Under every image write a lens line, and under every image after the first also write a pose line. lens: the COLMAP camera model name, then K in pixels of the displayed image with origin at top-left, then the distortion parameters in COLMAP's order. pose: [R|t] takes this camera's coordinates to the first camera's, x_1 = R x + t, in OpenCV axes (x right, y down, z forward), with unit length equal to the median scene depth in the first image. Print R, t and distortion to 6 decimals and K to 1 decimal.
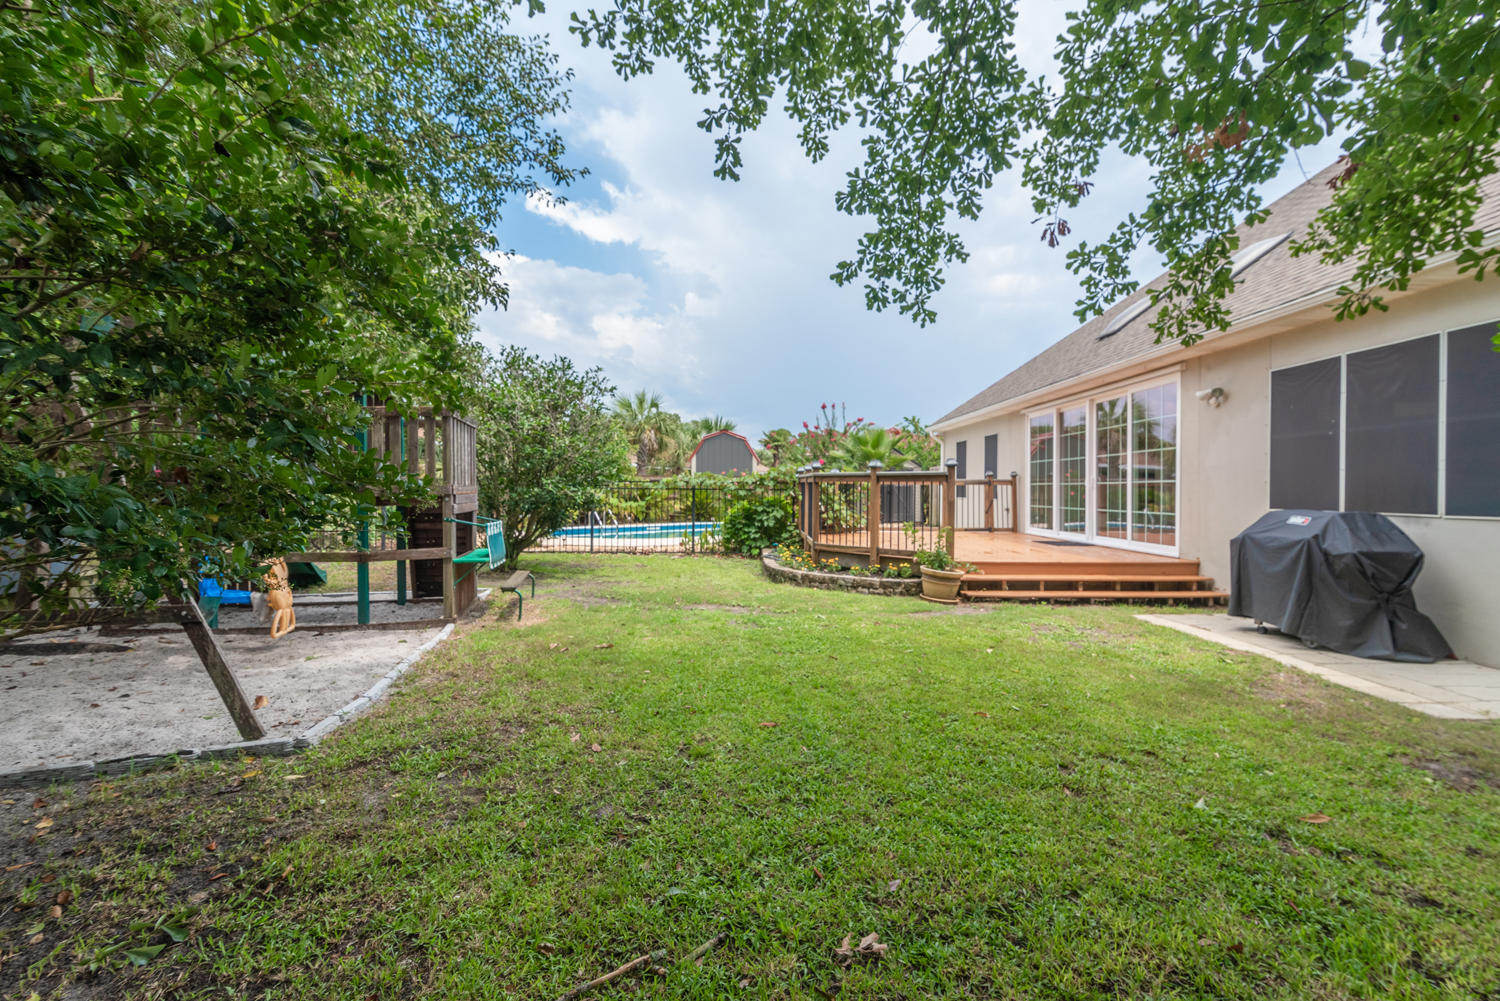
lens RADIAL K [[688.2, 0, 754.9], [0, 688.2, 494.8], [0, 0, 1]] dist [0.008575, 0.000085]
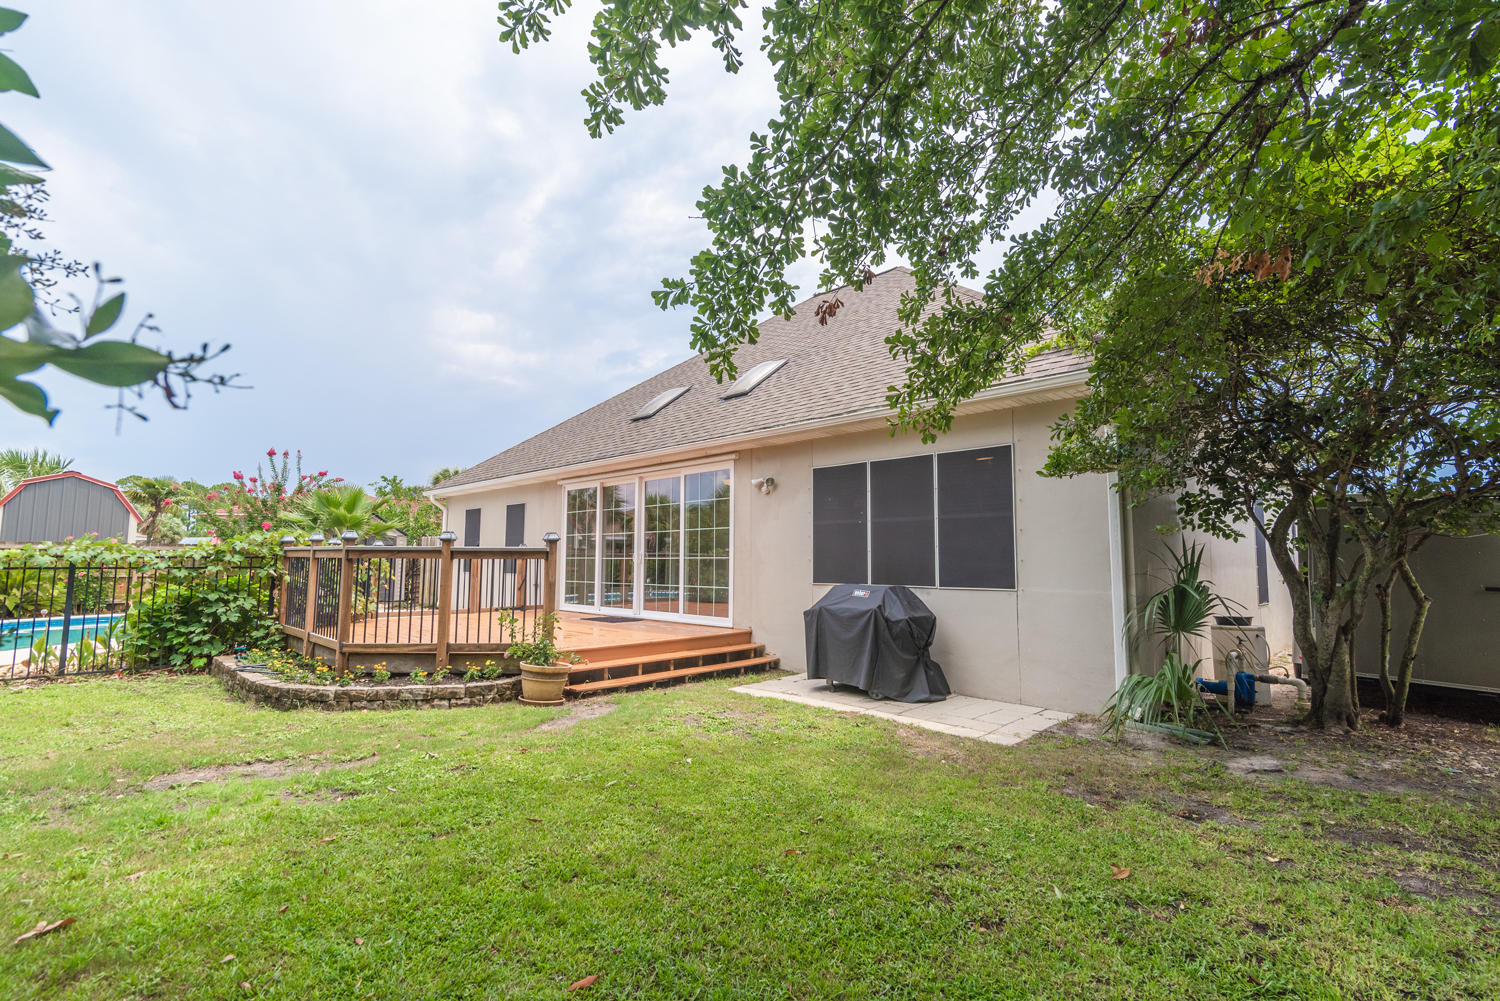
lens RADIAL K [[688.2, 0, 768.0], [0, 688.2, 500.3], [0, 0, 1]] dist [0.008575, 0.000085]
pose [[0.701717, 0.057881, 0.710101, -0.098903], [0.006682, 0.996116, -0.087797, -0.010427], [-0.712425, 0.066354, 0.698605, 0.132287]]
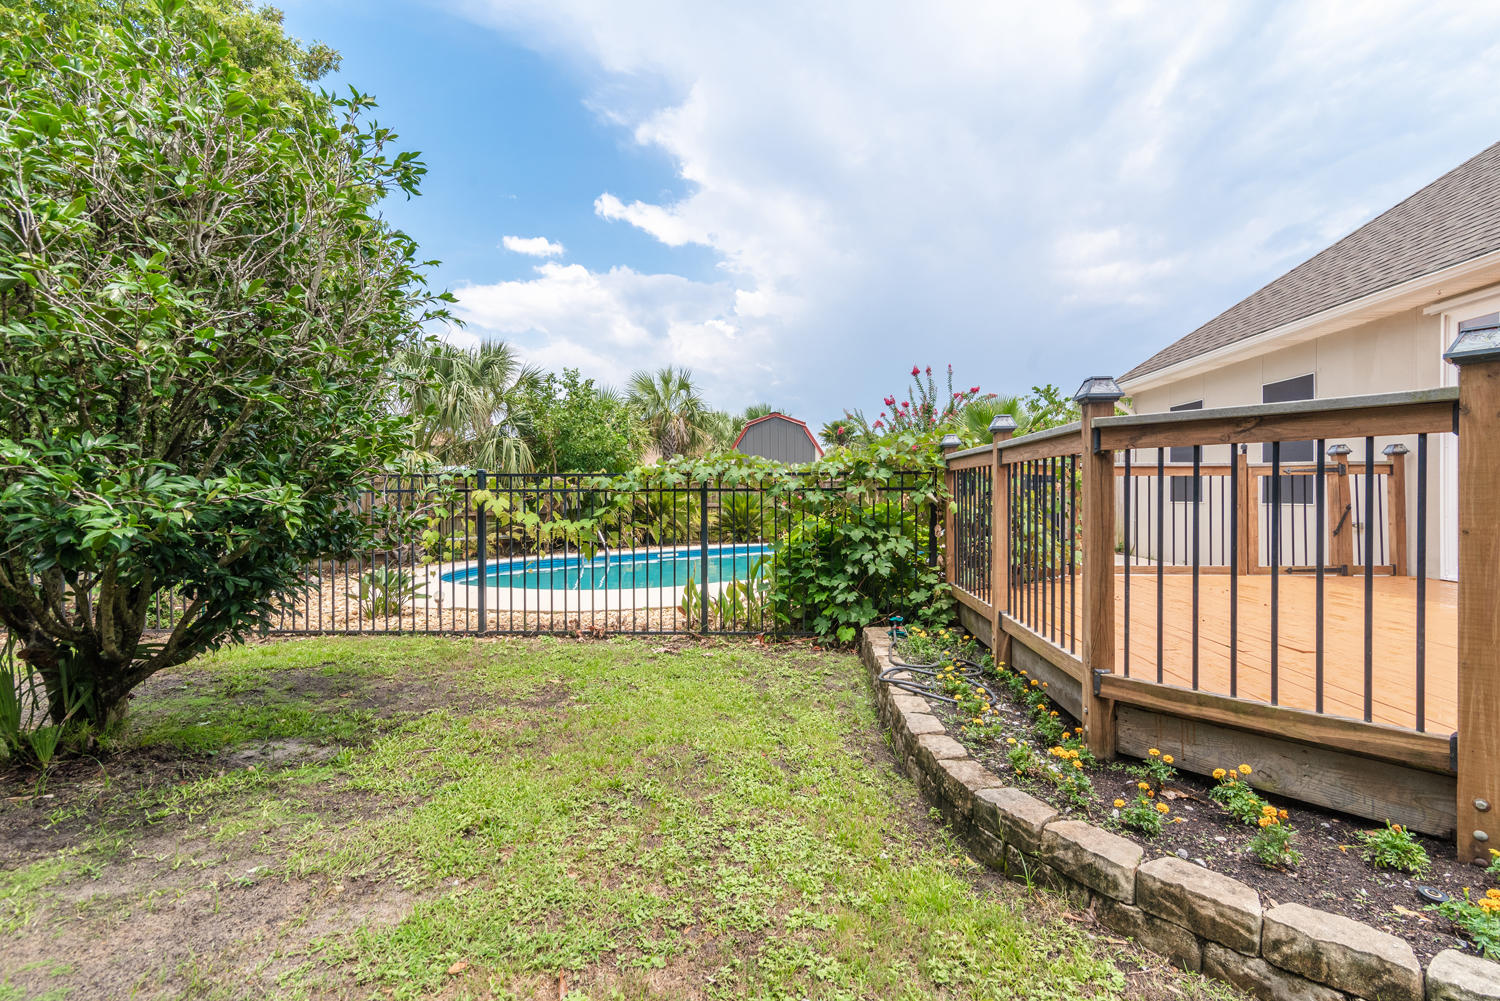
lens RADIAL K [[688.2, 0, 761.1], [0, 688.2, 506.9], [0, 0, 1]] dist [0.008575, 0.000085]
pose [[0.997481, -0.012168, -0.069883, -0.021751], [0.012553, 0.999908, 0.005064, 0.000662], [0.069815, -0.005928, 0.997542, 0.572328]]
